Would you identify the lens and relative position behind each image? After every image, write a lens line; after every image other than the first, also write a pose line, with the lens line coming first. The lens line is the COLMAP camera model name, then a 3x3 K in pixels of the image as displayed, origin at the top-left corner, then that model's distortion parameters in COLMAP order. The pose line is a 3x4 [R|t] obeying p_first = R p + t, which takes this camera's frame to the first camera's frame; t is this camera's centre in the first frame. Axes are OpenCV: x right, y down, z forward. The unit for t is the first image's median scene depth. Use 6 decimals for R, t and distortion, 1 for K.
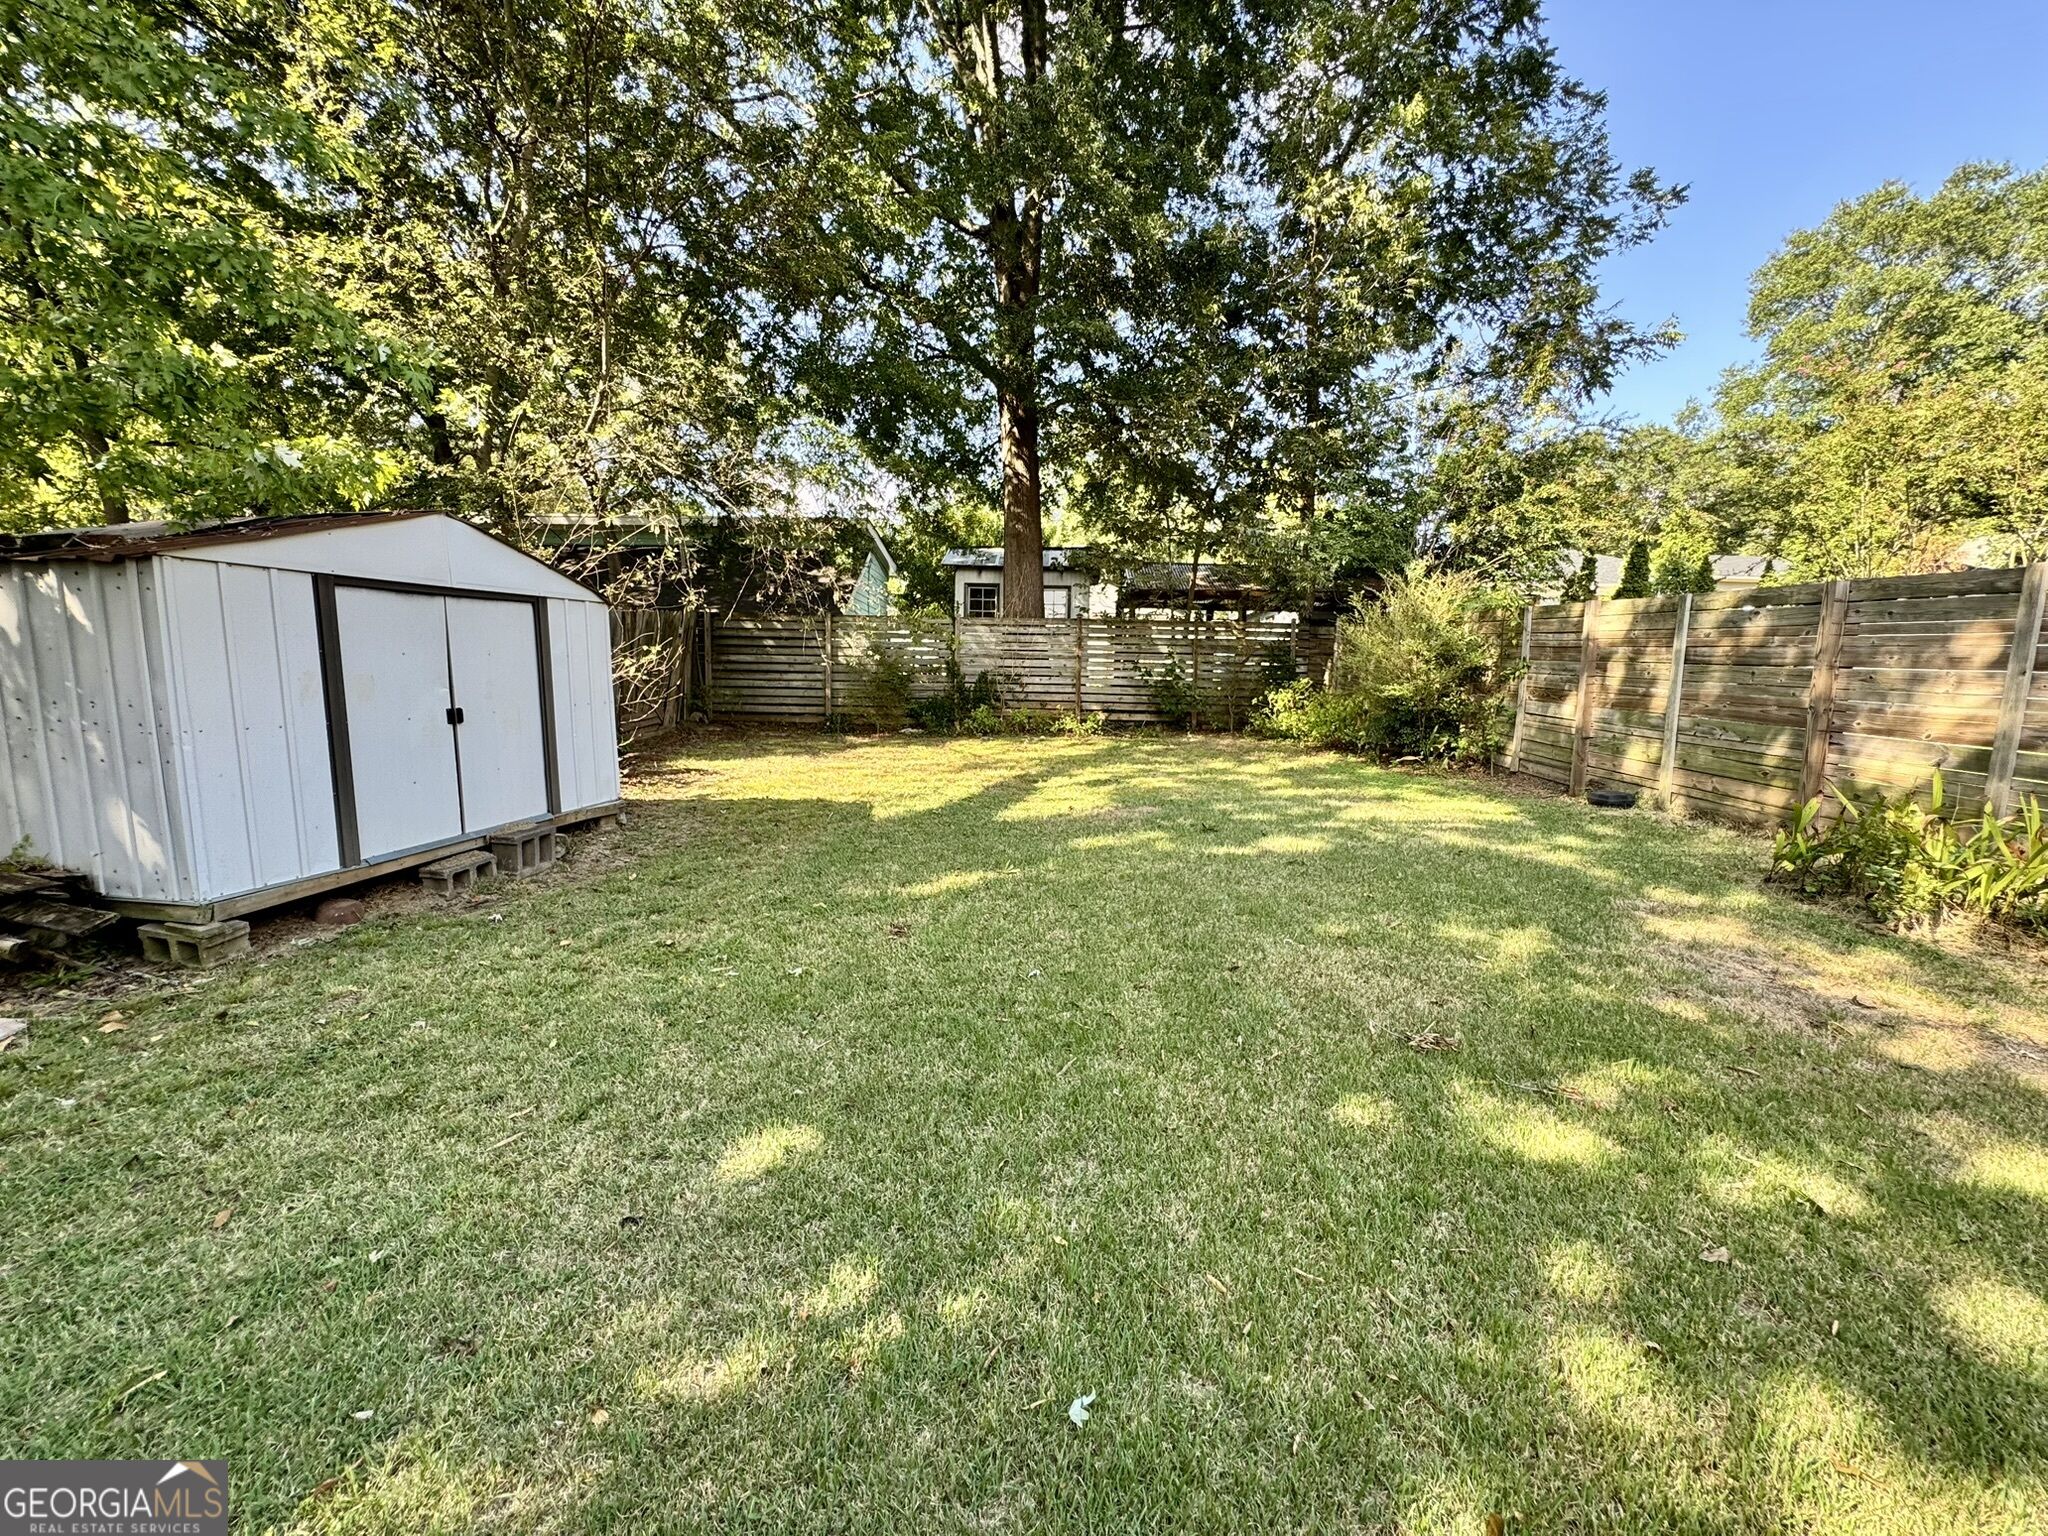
lens RADIAL K [[820.7, 0, 1024.0], [0, 820.7, 768.0], [0, 0, 1]] dist [0.000894, 0.000280]
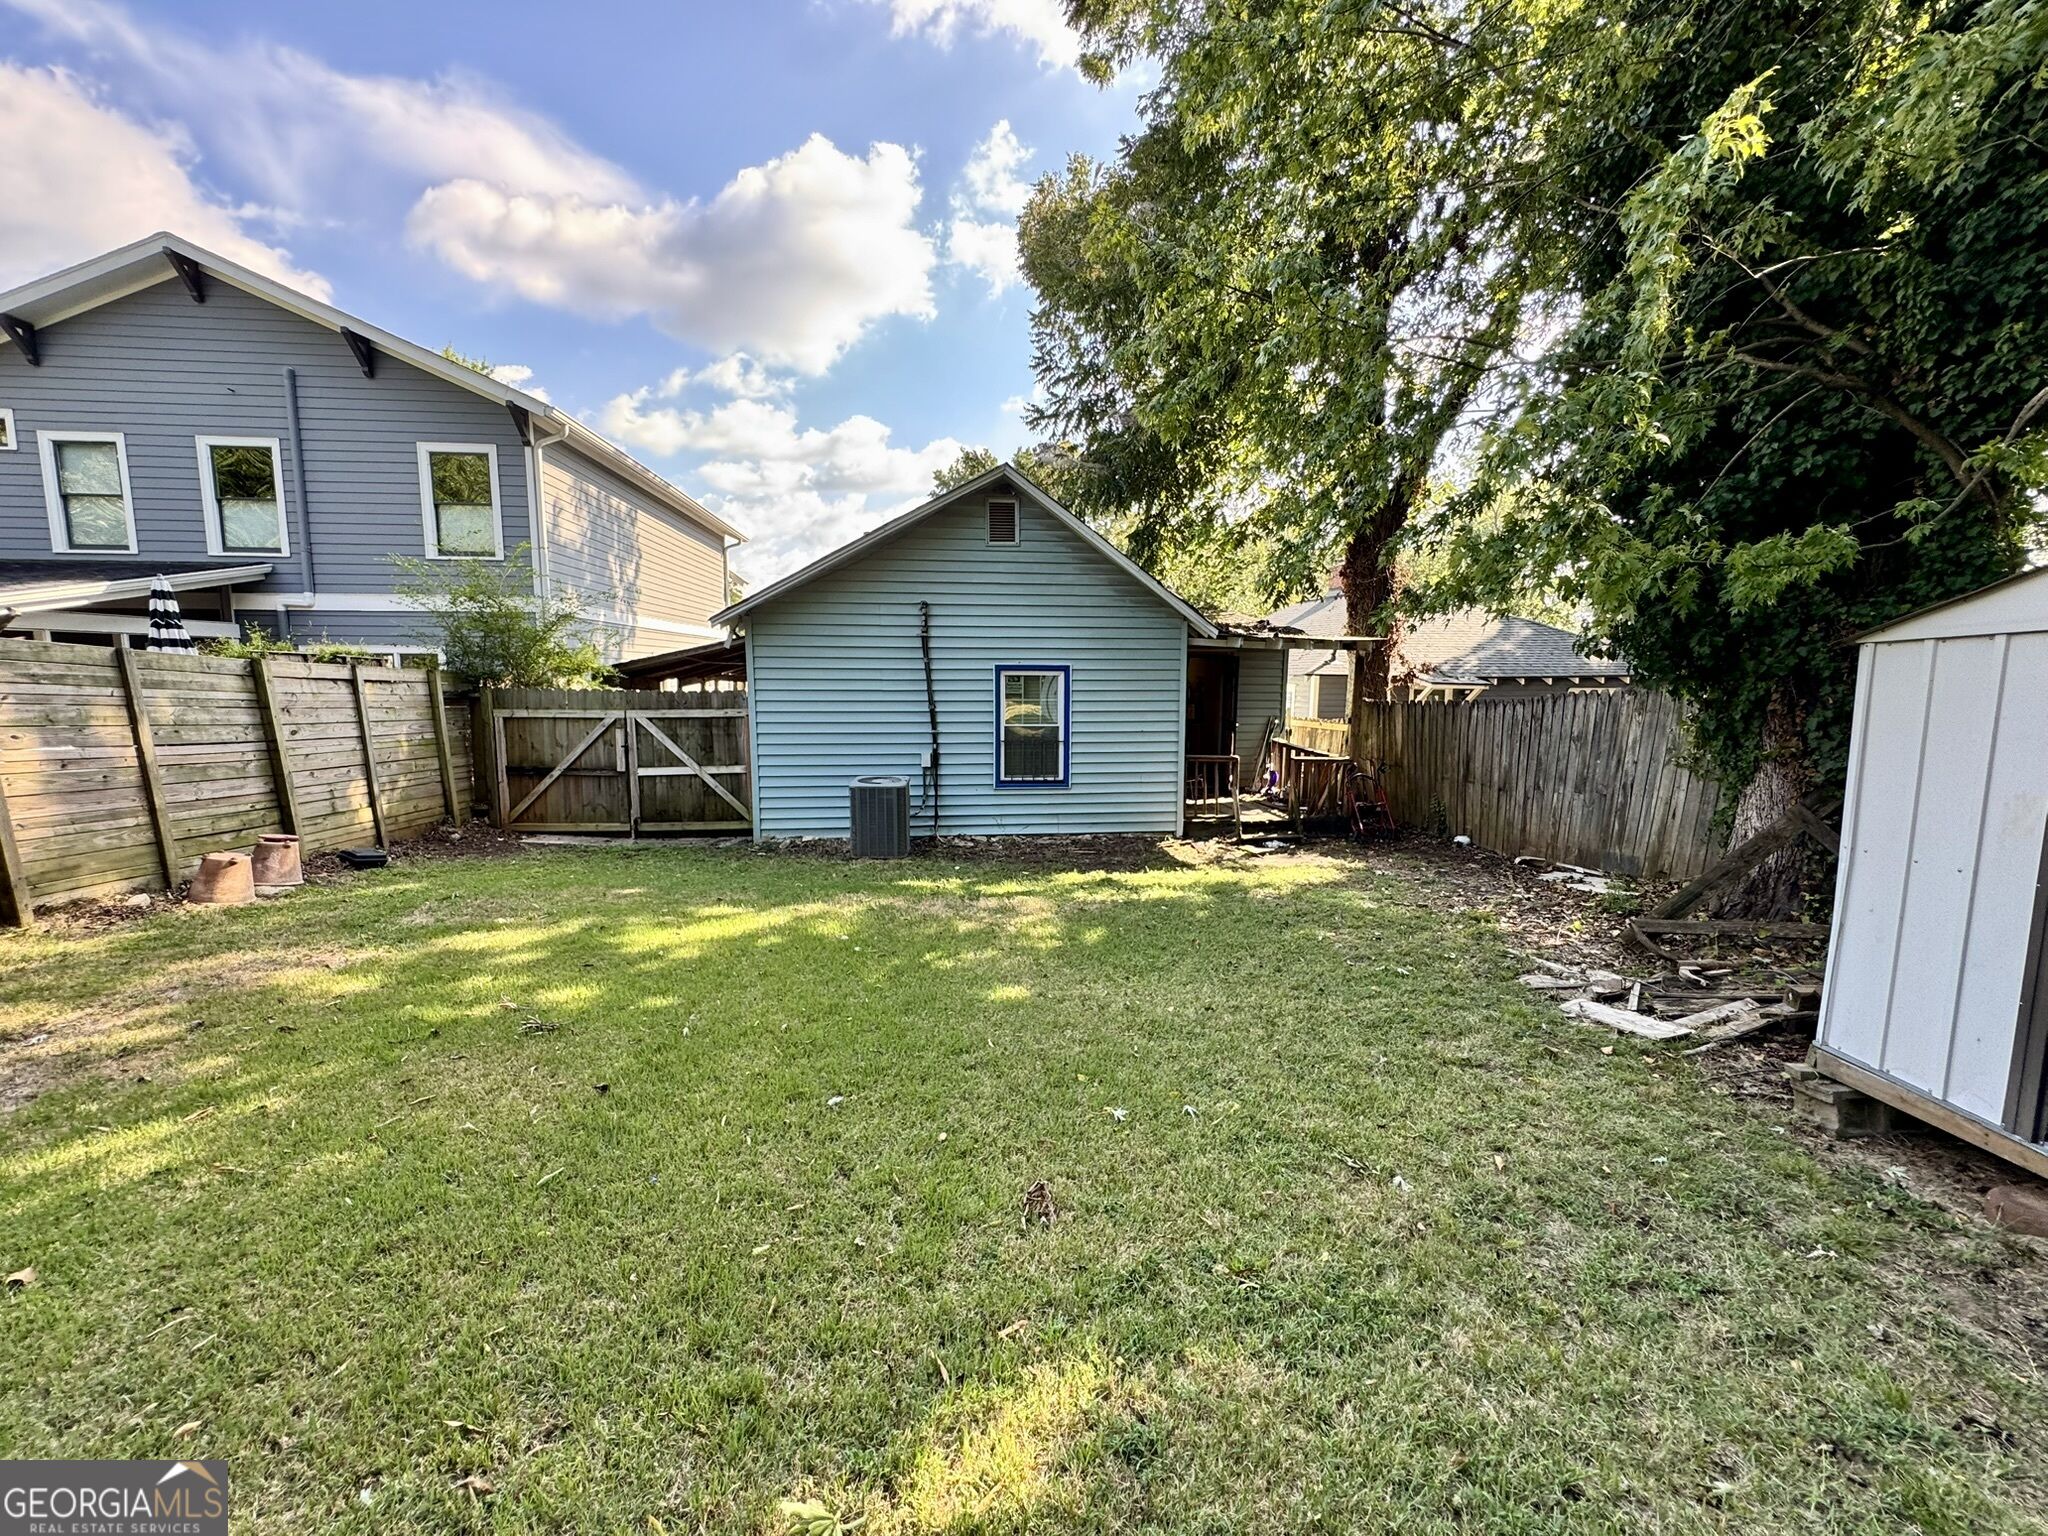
lens RADIAL K [[818.2, 0, 1024.0], [0, 818.2, 768.0], [0, 0, 1]] dist [-0.003959, 0.000681]
pose [[-0.993015, -0.014344, -0.117111, -0.020708], [-0.038276, 0.978062, 0.204765, -0.075702], [0.111605, 0.207817, -0.971780, 0.484801]]
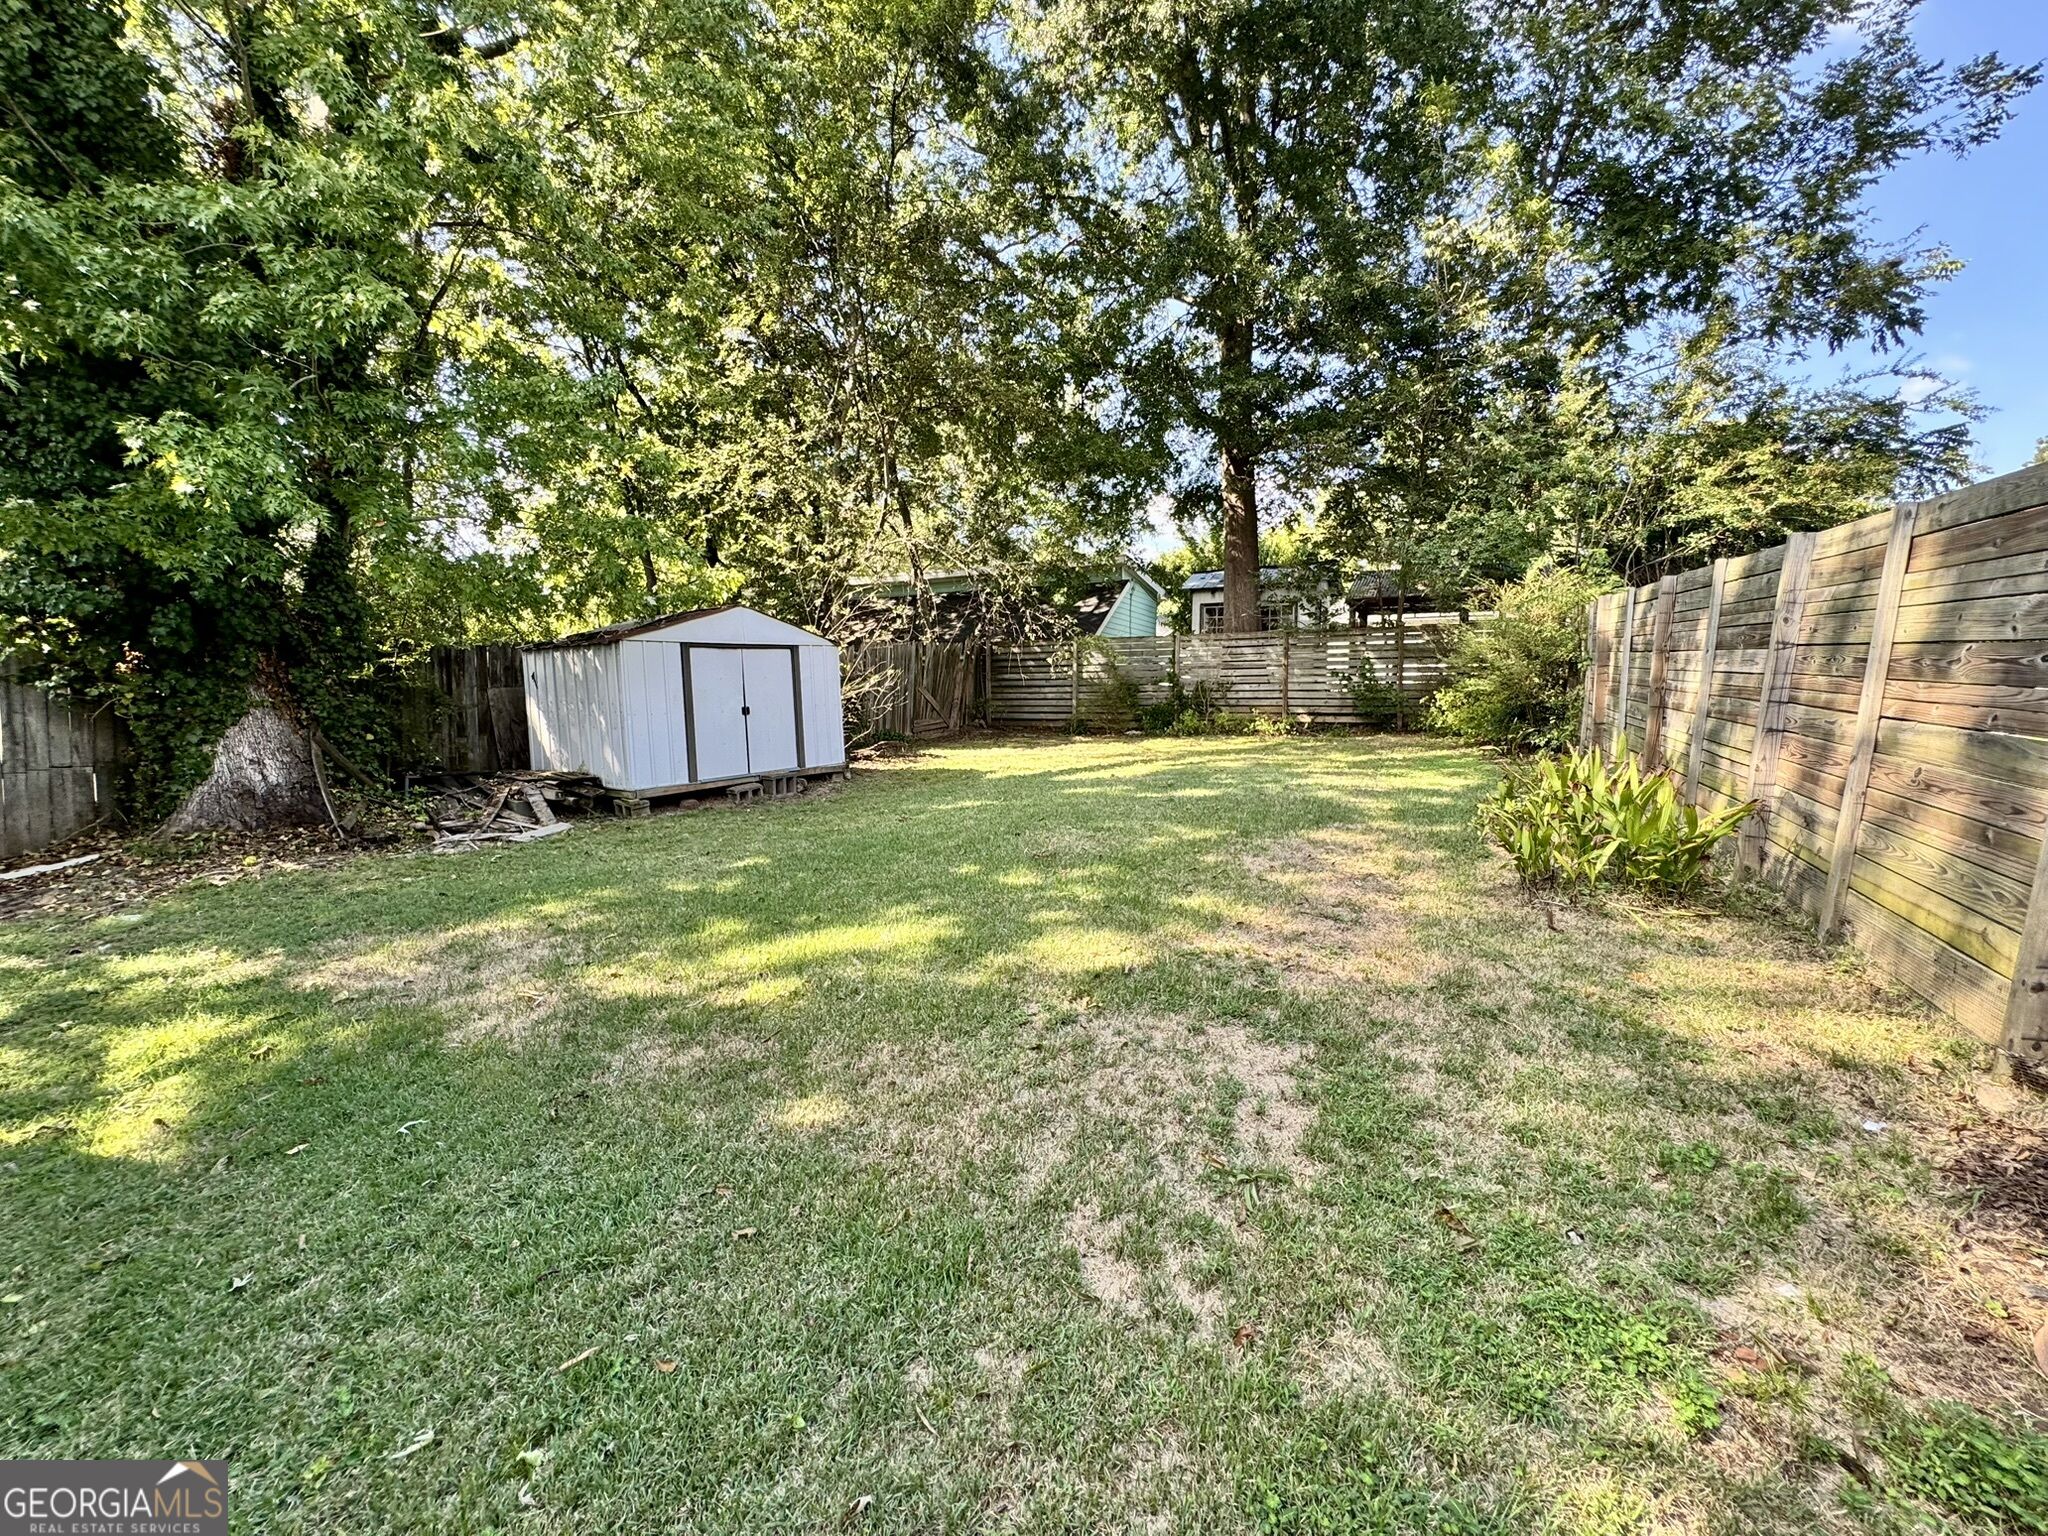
lens RADIAL K [[818.2, 0, 1024.0], [0, 818.2, 768.0], [0, 0, 1]] dist [-0.003959, 0.000681]
pose [[0.903294, 0.014388, -0.428781, 0.282889], [-0.022473, 0.999652, -0.013798, 0.032434], [0.428433, 0.022100, 0.903303, -0.173947]]
